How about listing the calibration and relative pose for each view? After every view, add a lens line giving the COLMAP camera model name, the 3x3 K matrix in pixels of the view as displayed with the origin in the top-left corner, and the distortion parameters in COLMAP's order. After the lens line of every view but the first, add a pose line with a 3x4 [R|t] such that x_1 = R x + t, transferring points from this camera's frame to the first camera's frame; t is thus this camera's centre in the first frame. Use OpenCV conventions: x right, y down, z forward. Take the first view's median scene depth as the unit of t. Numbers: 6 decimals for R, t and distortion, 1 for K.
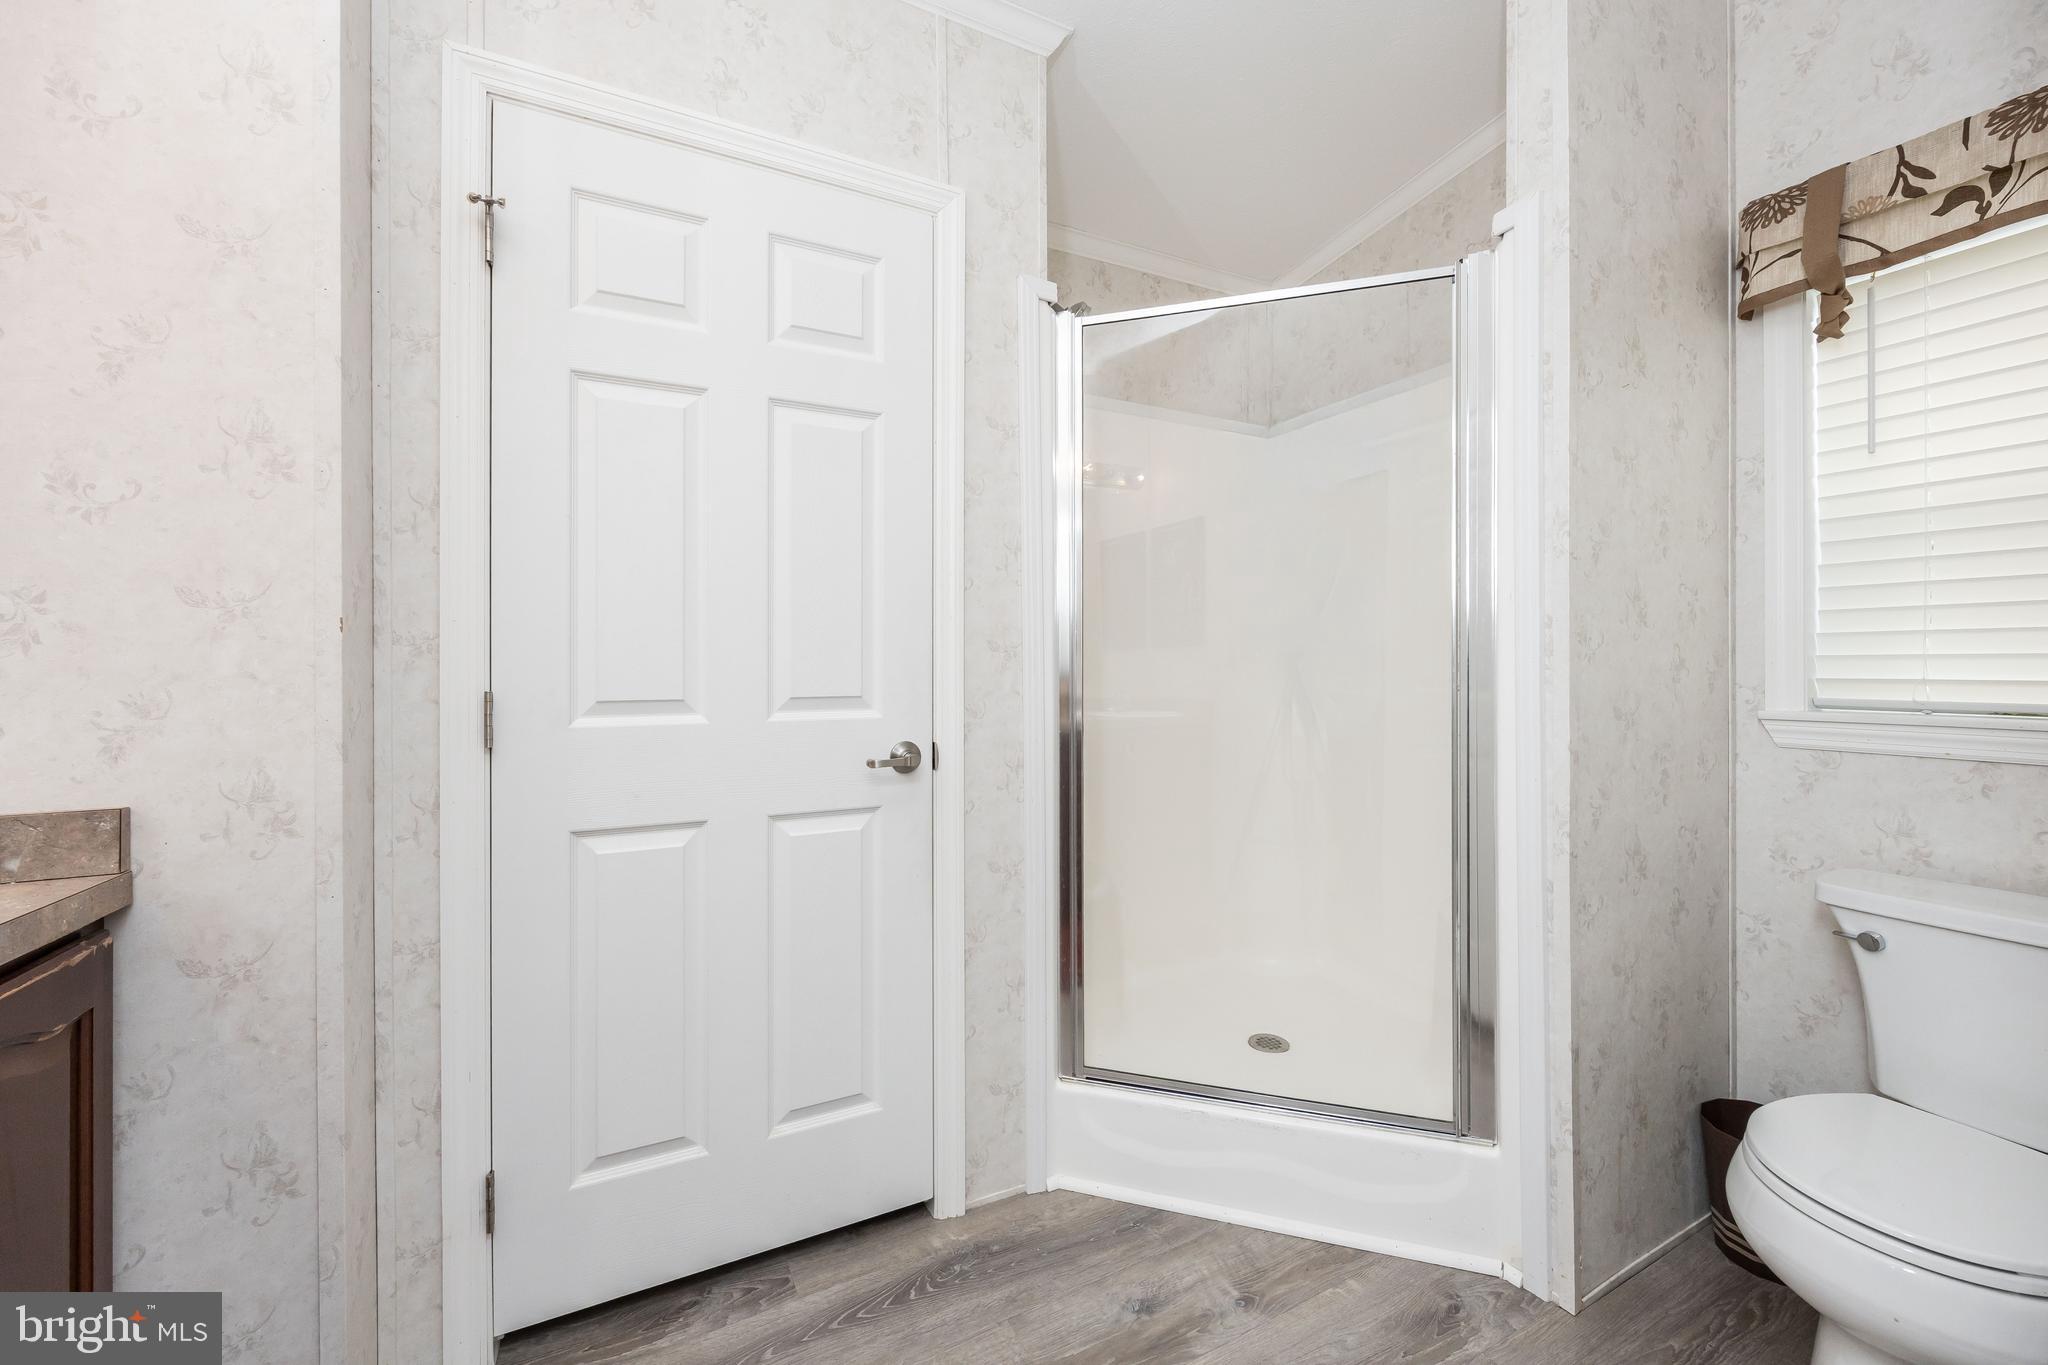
lens RADIAL K [[784.0, 0, 1025.2], [0, 784.0, 671.2], [0, 0, 1]] dist [0.000969, -0.000899]
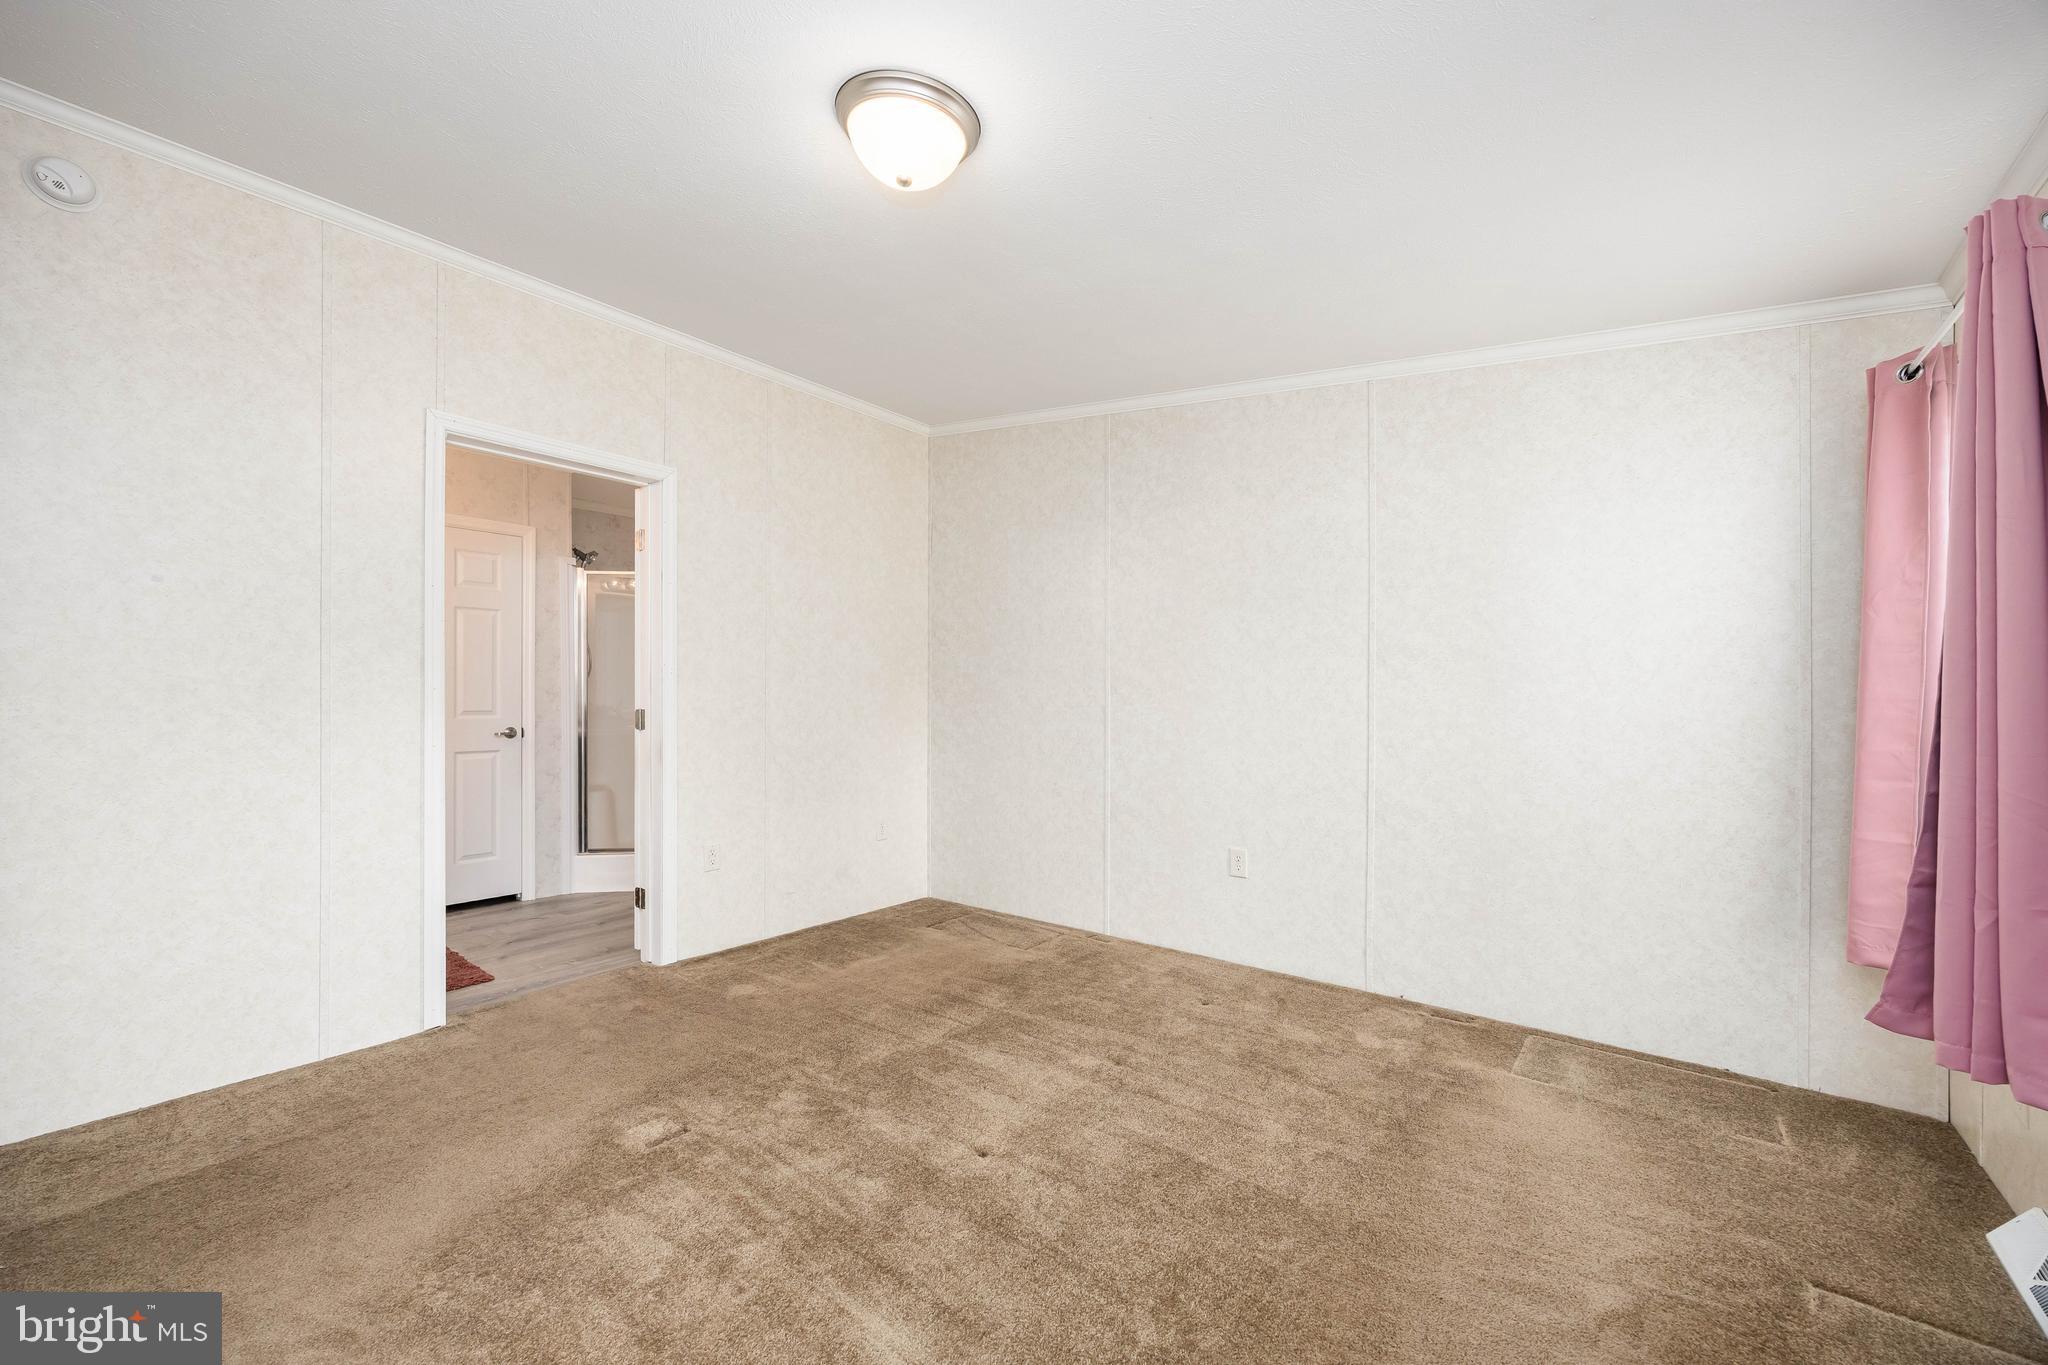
lens RADIAL K [[784.0, 0, 1042.0], [0, 784.0, 689.1], [0, 0, 1]] dist [0.000969, -0.000899]
pose [[0.885731, 0.002969, 0.464189, 0.213482], [-0.003064, 0.999995, -0.000551, -0.045564], [-0.464188, -0.000934, 0.885736, -2.198448]]
